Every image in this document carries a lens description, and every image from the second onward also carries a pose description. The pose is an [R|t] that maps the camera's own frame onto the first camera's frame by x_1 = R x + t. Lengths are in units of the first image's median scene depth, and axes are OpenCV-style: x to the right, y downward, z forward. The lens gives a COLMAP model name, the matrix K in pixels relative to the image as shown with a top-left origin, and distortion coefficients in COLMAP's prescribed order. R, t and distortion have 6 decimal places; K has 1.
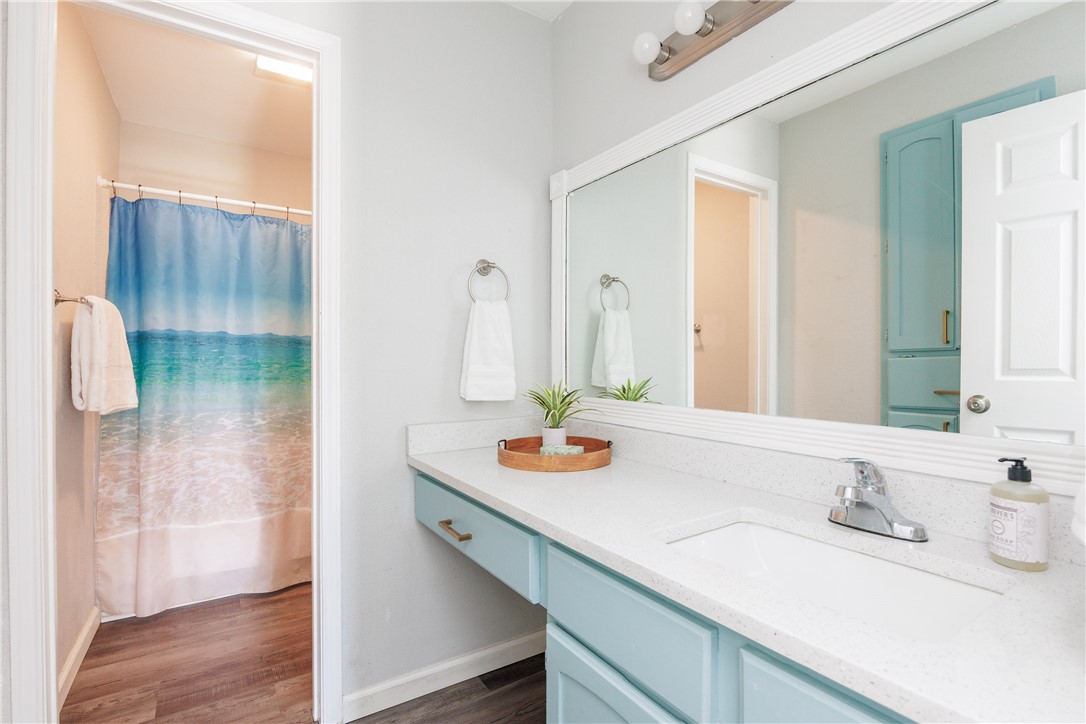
lens RADIAL K [[513.4, 0, 546.5], [0, 513.4, 363.9], [0, 0, 1]] dist [-0.013904, 0.001203]
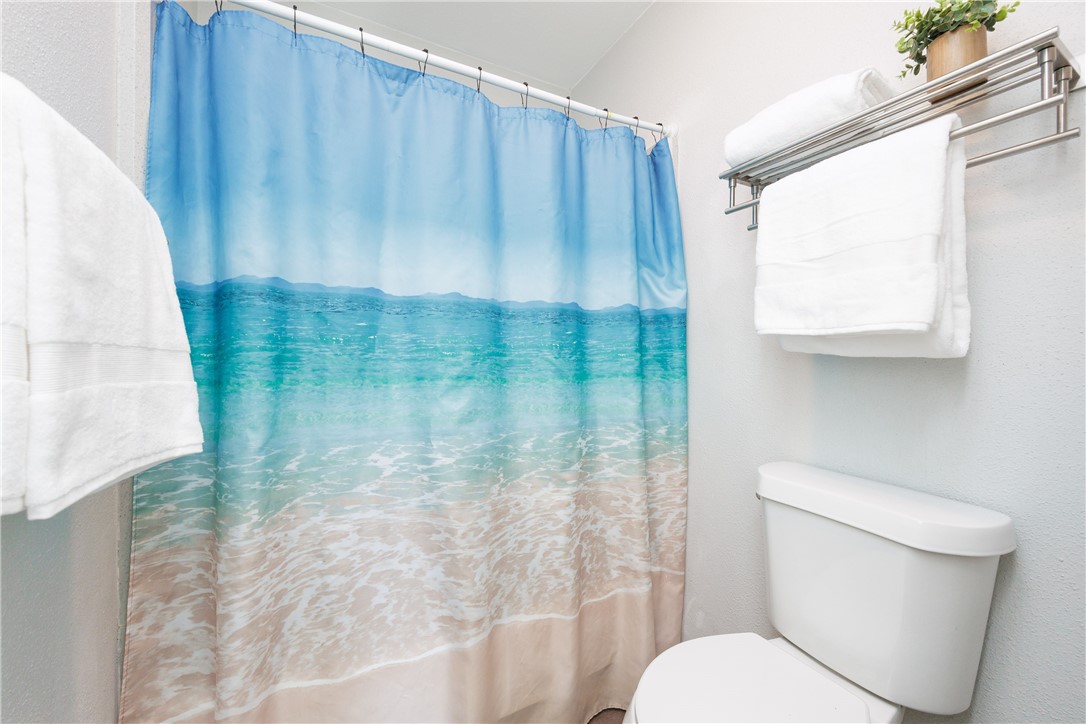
lens RADIAL K [[430.0, 0, 540.8], [0, 430.0, 360.5], [0, 0, 1]] dist [0.002510, -0.000021]
pose [[0.996146, -0.007504, -0.087395, -0.443016], [0.007211, 0.999967, -0.003670, 0.013910], [0.087419, 0.003026, 0.996167, 0.598417]]
